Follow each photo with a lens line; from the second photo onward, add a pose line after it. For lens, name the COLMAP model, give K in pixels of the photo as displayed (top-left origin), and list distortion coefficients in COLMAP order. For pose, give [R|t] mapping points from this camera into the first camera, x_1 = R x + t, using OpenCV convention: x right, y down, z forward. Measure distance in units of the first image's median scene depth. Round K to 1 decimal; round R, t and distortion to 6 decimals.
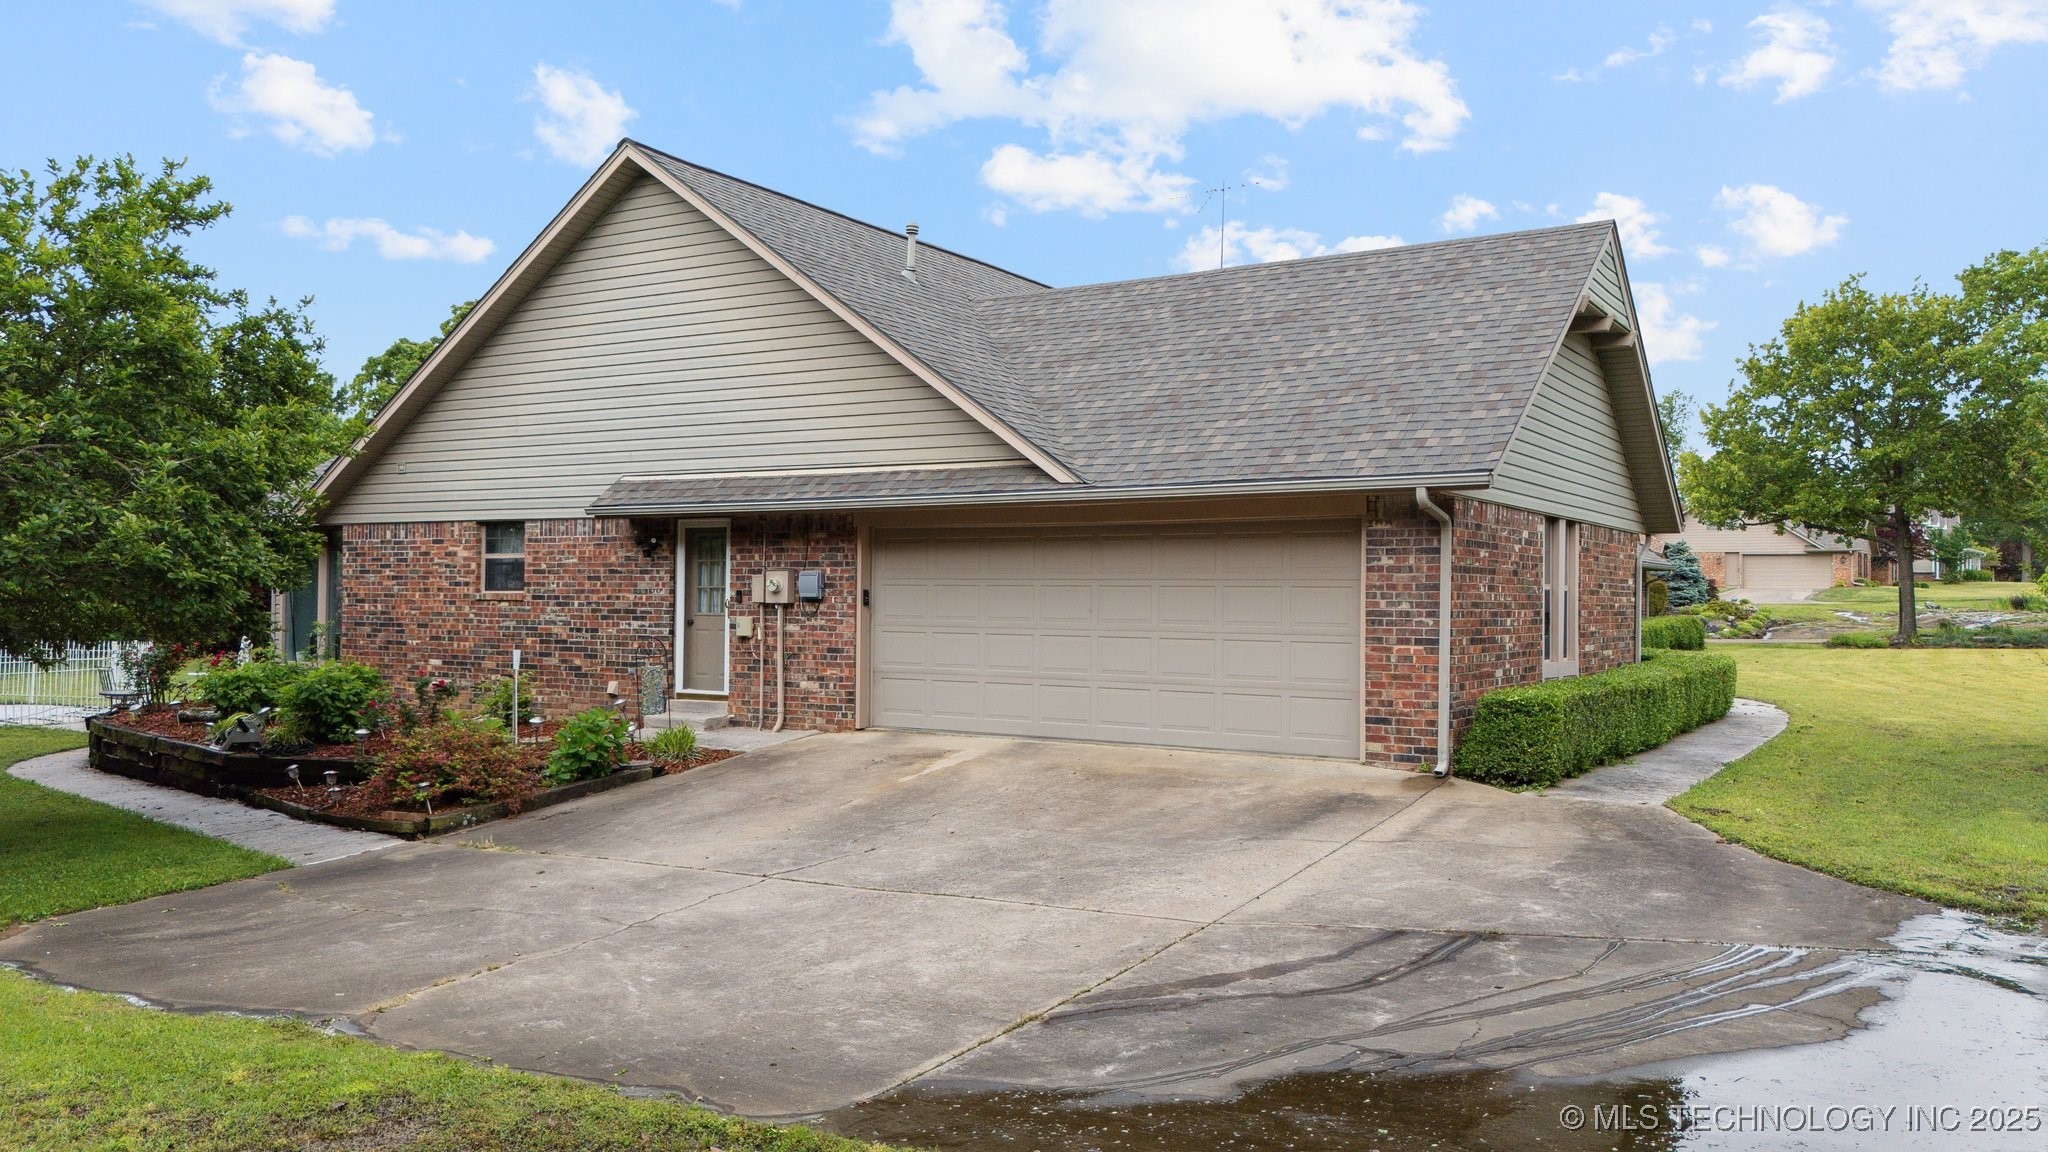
lens RADIAL K [[1510.3, 0, 1018.1], [0, 1510.3, 572.5], [0, 0, 1]] dist [0.069283, -0.059664]
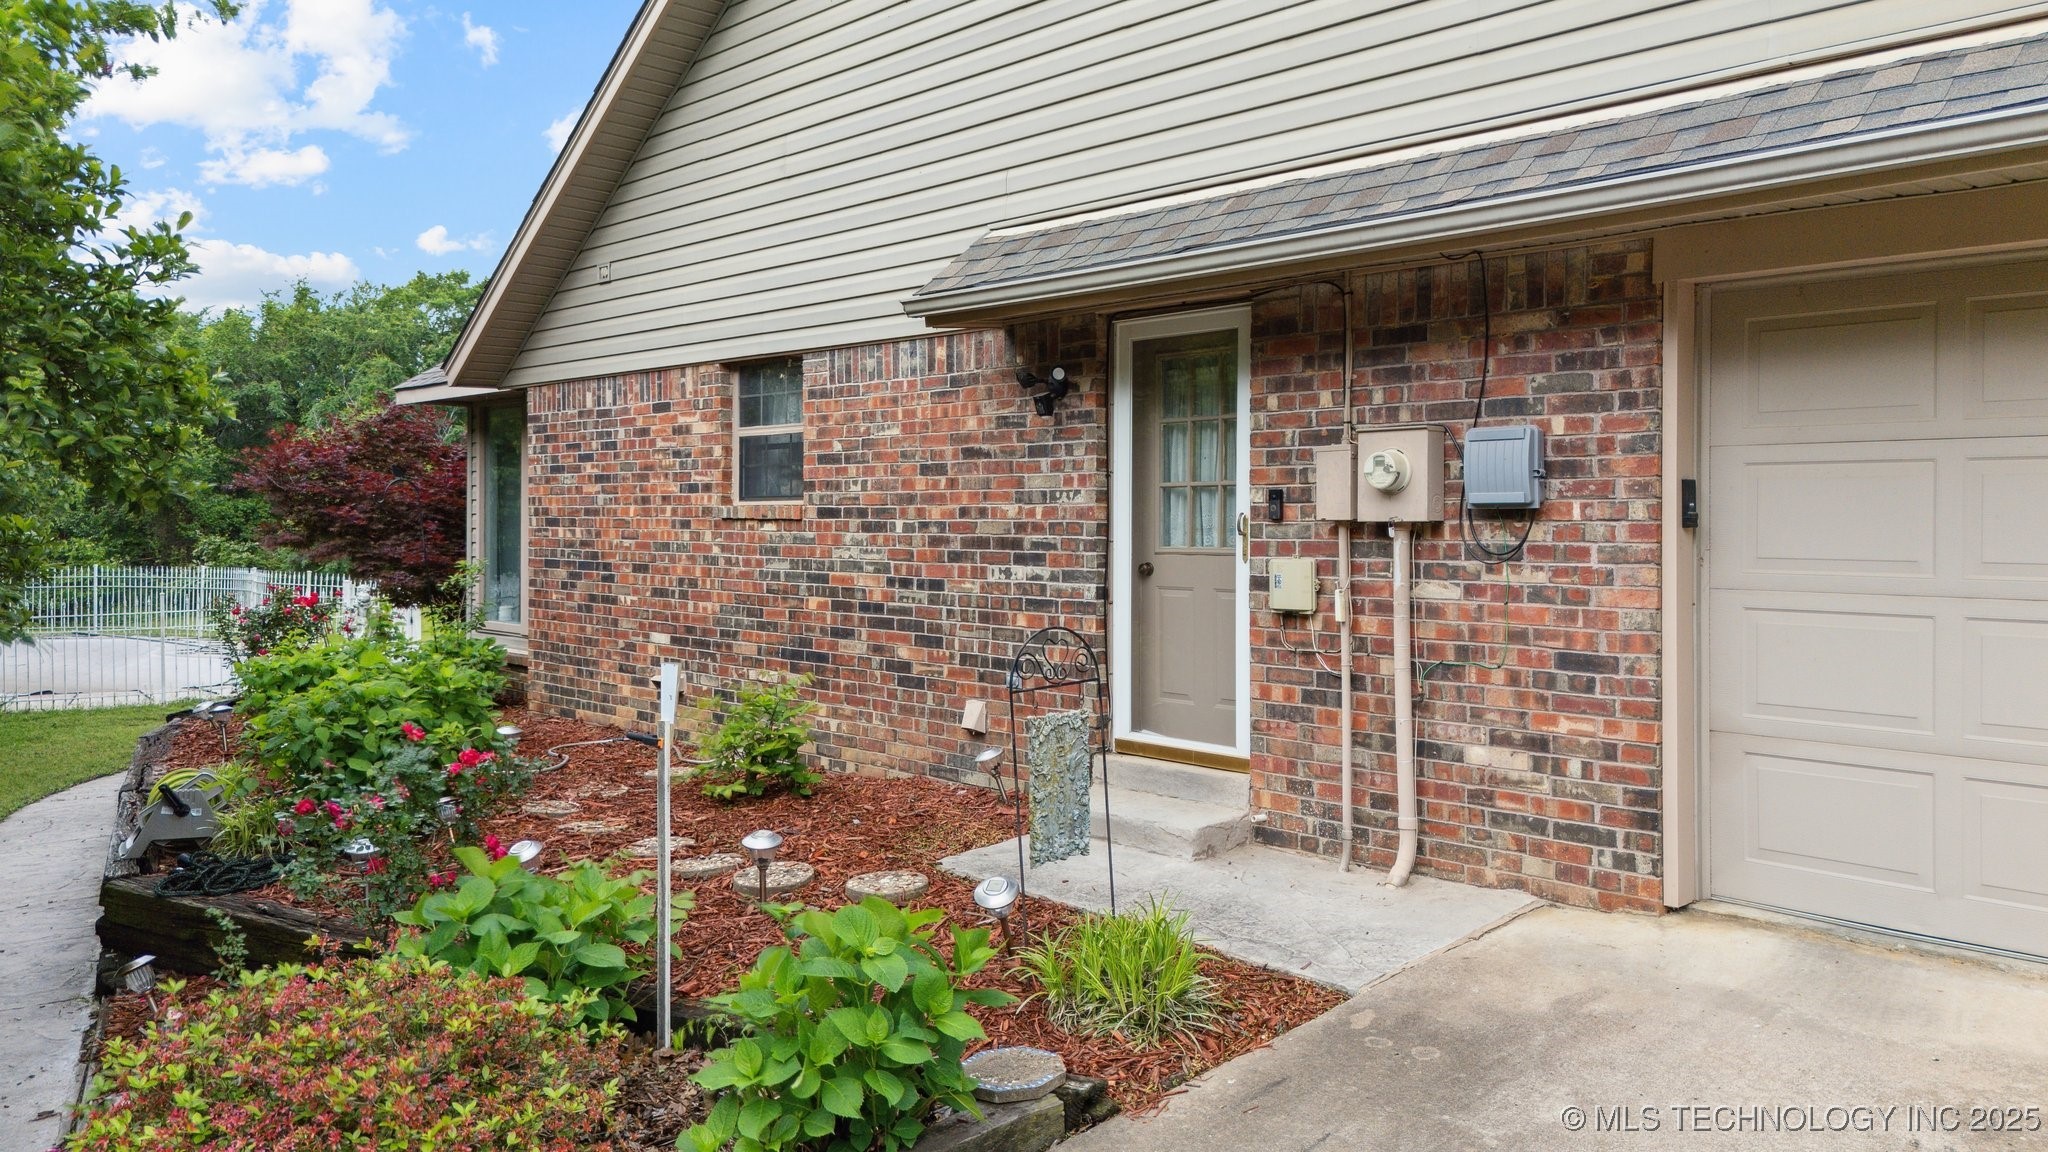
lens RADIAL K [[1510.3, 0, 1018.1], [0, 1510.3, 572.5], [0, 0, 1]] dist [0.069283, -0.059664]
pose [[0.964200, 0.002002, -0.265170, -0.141543], [0.012503, 0.998516, 0.052999, 0.011380], [0.264883, -0.054417, 0.962744, 0.596290]]
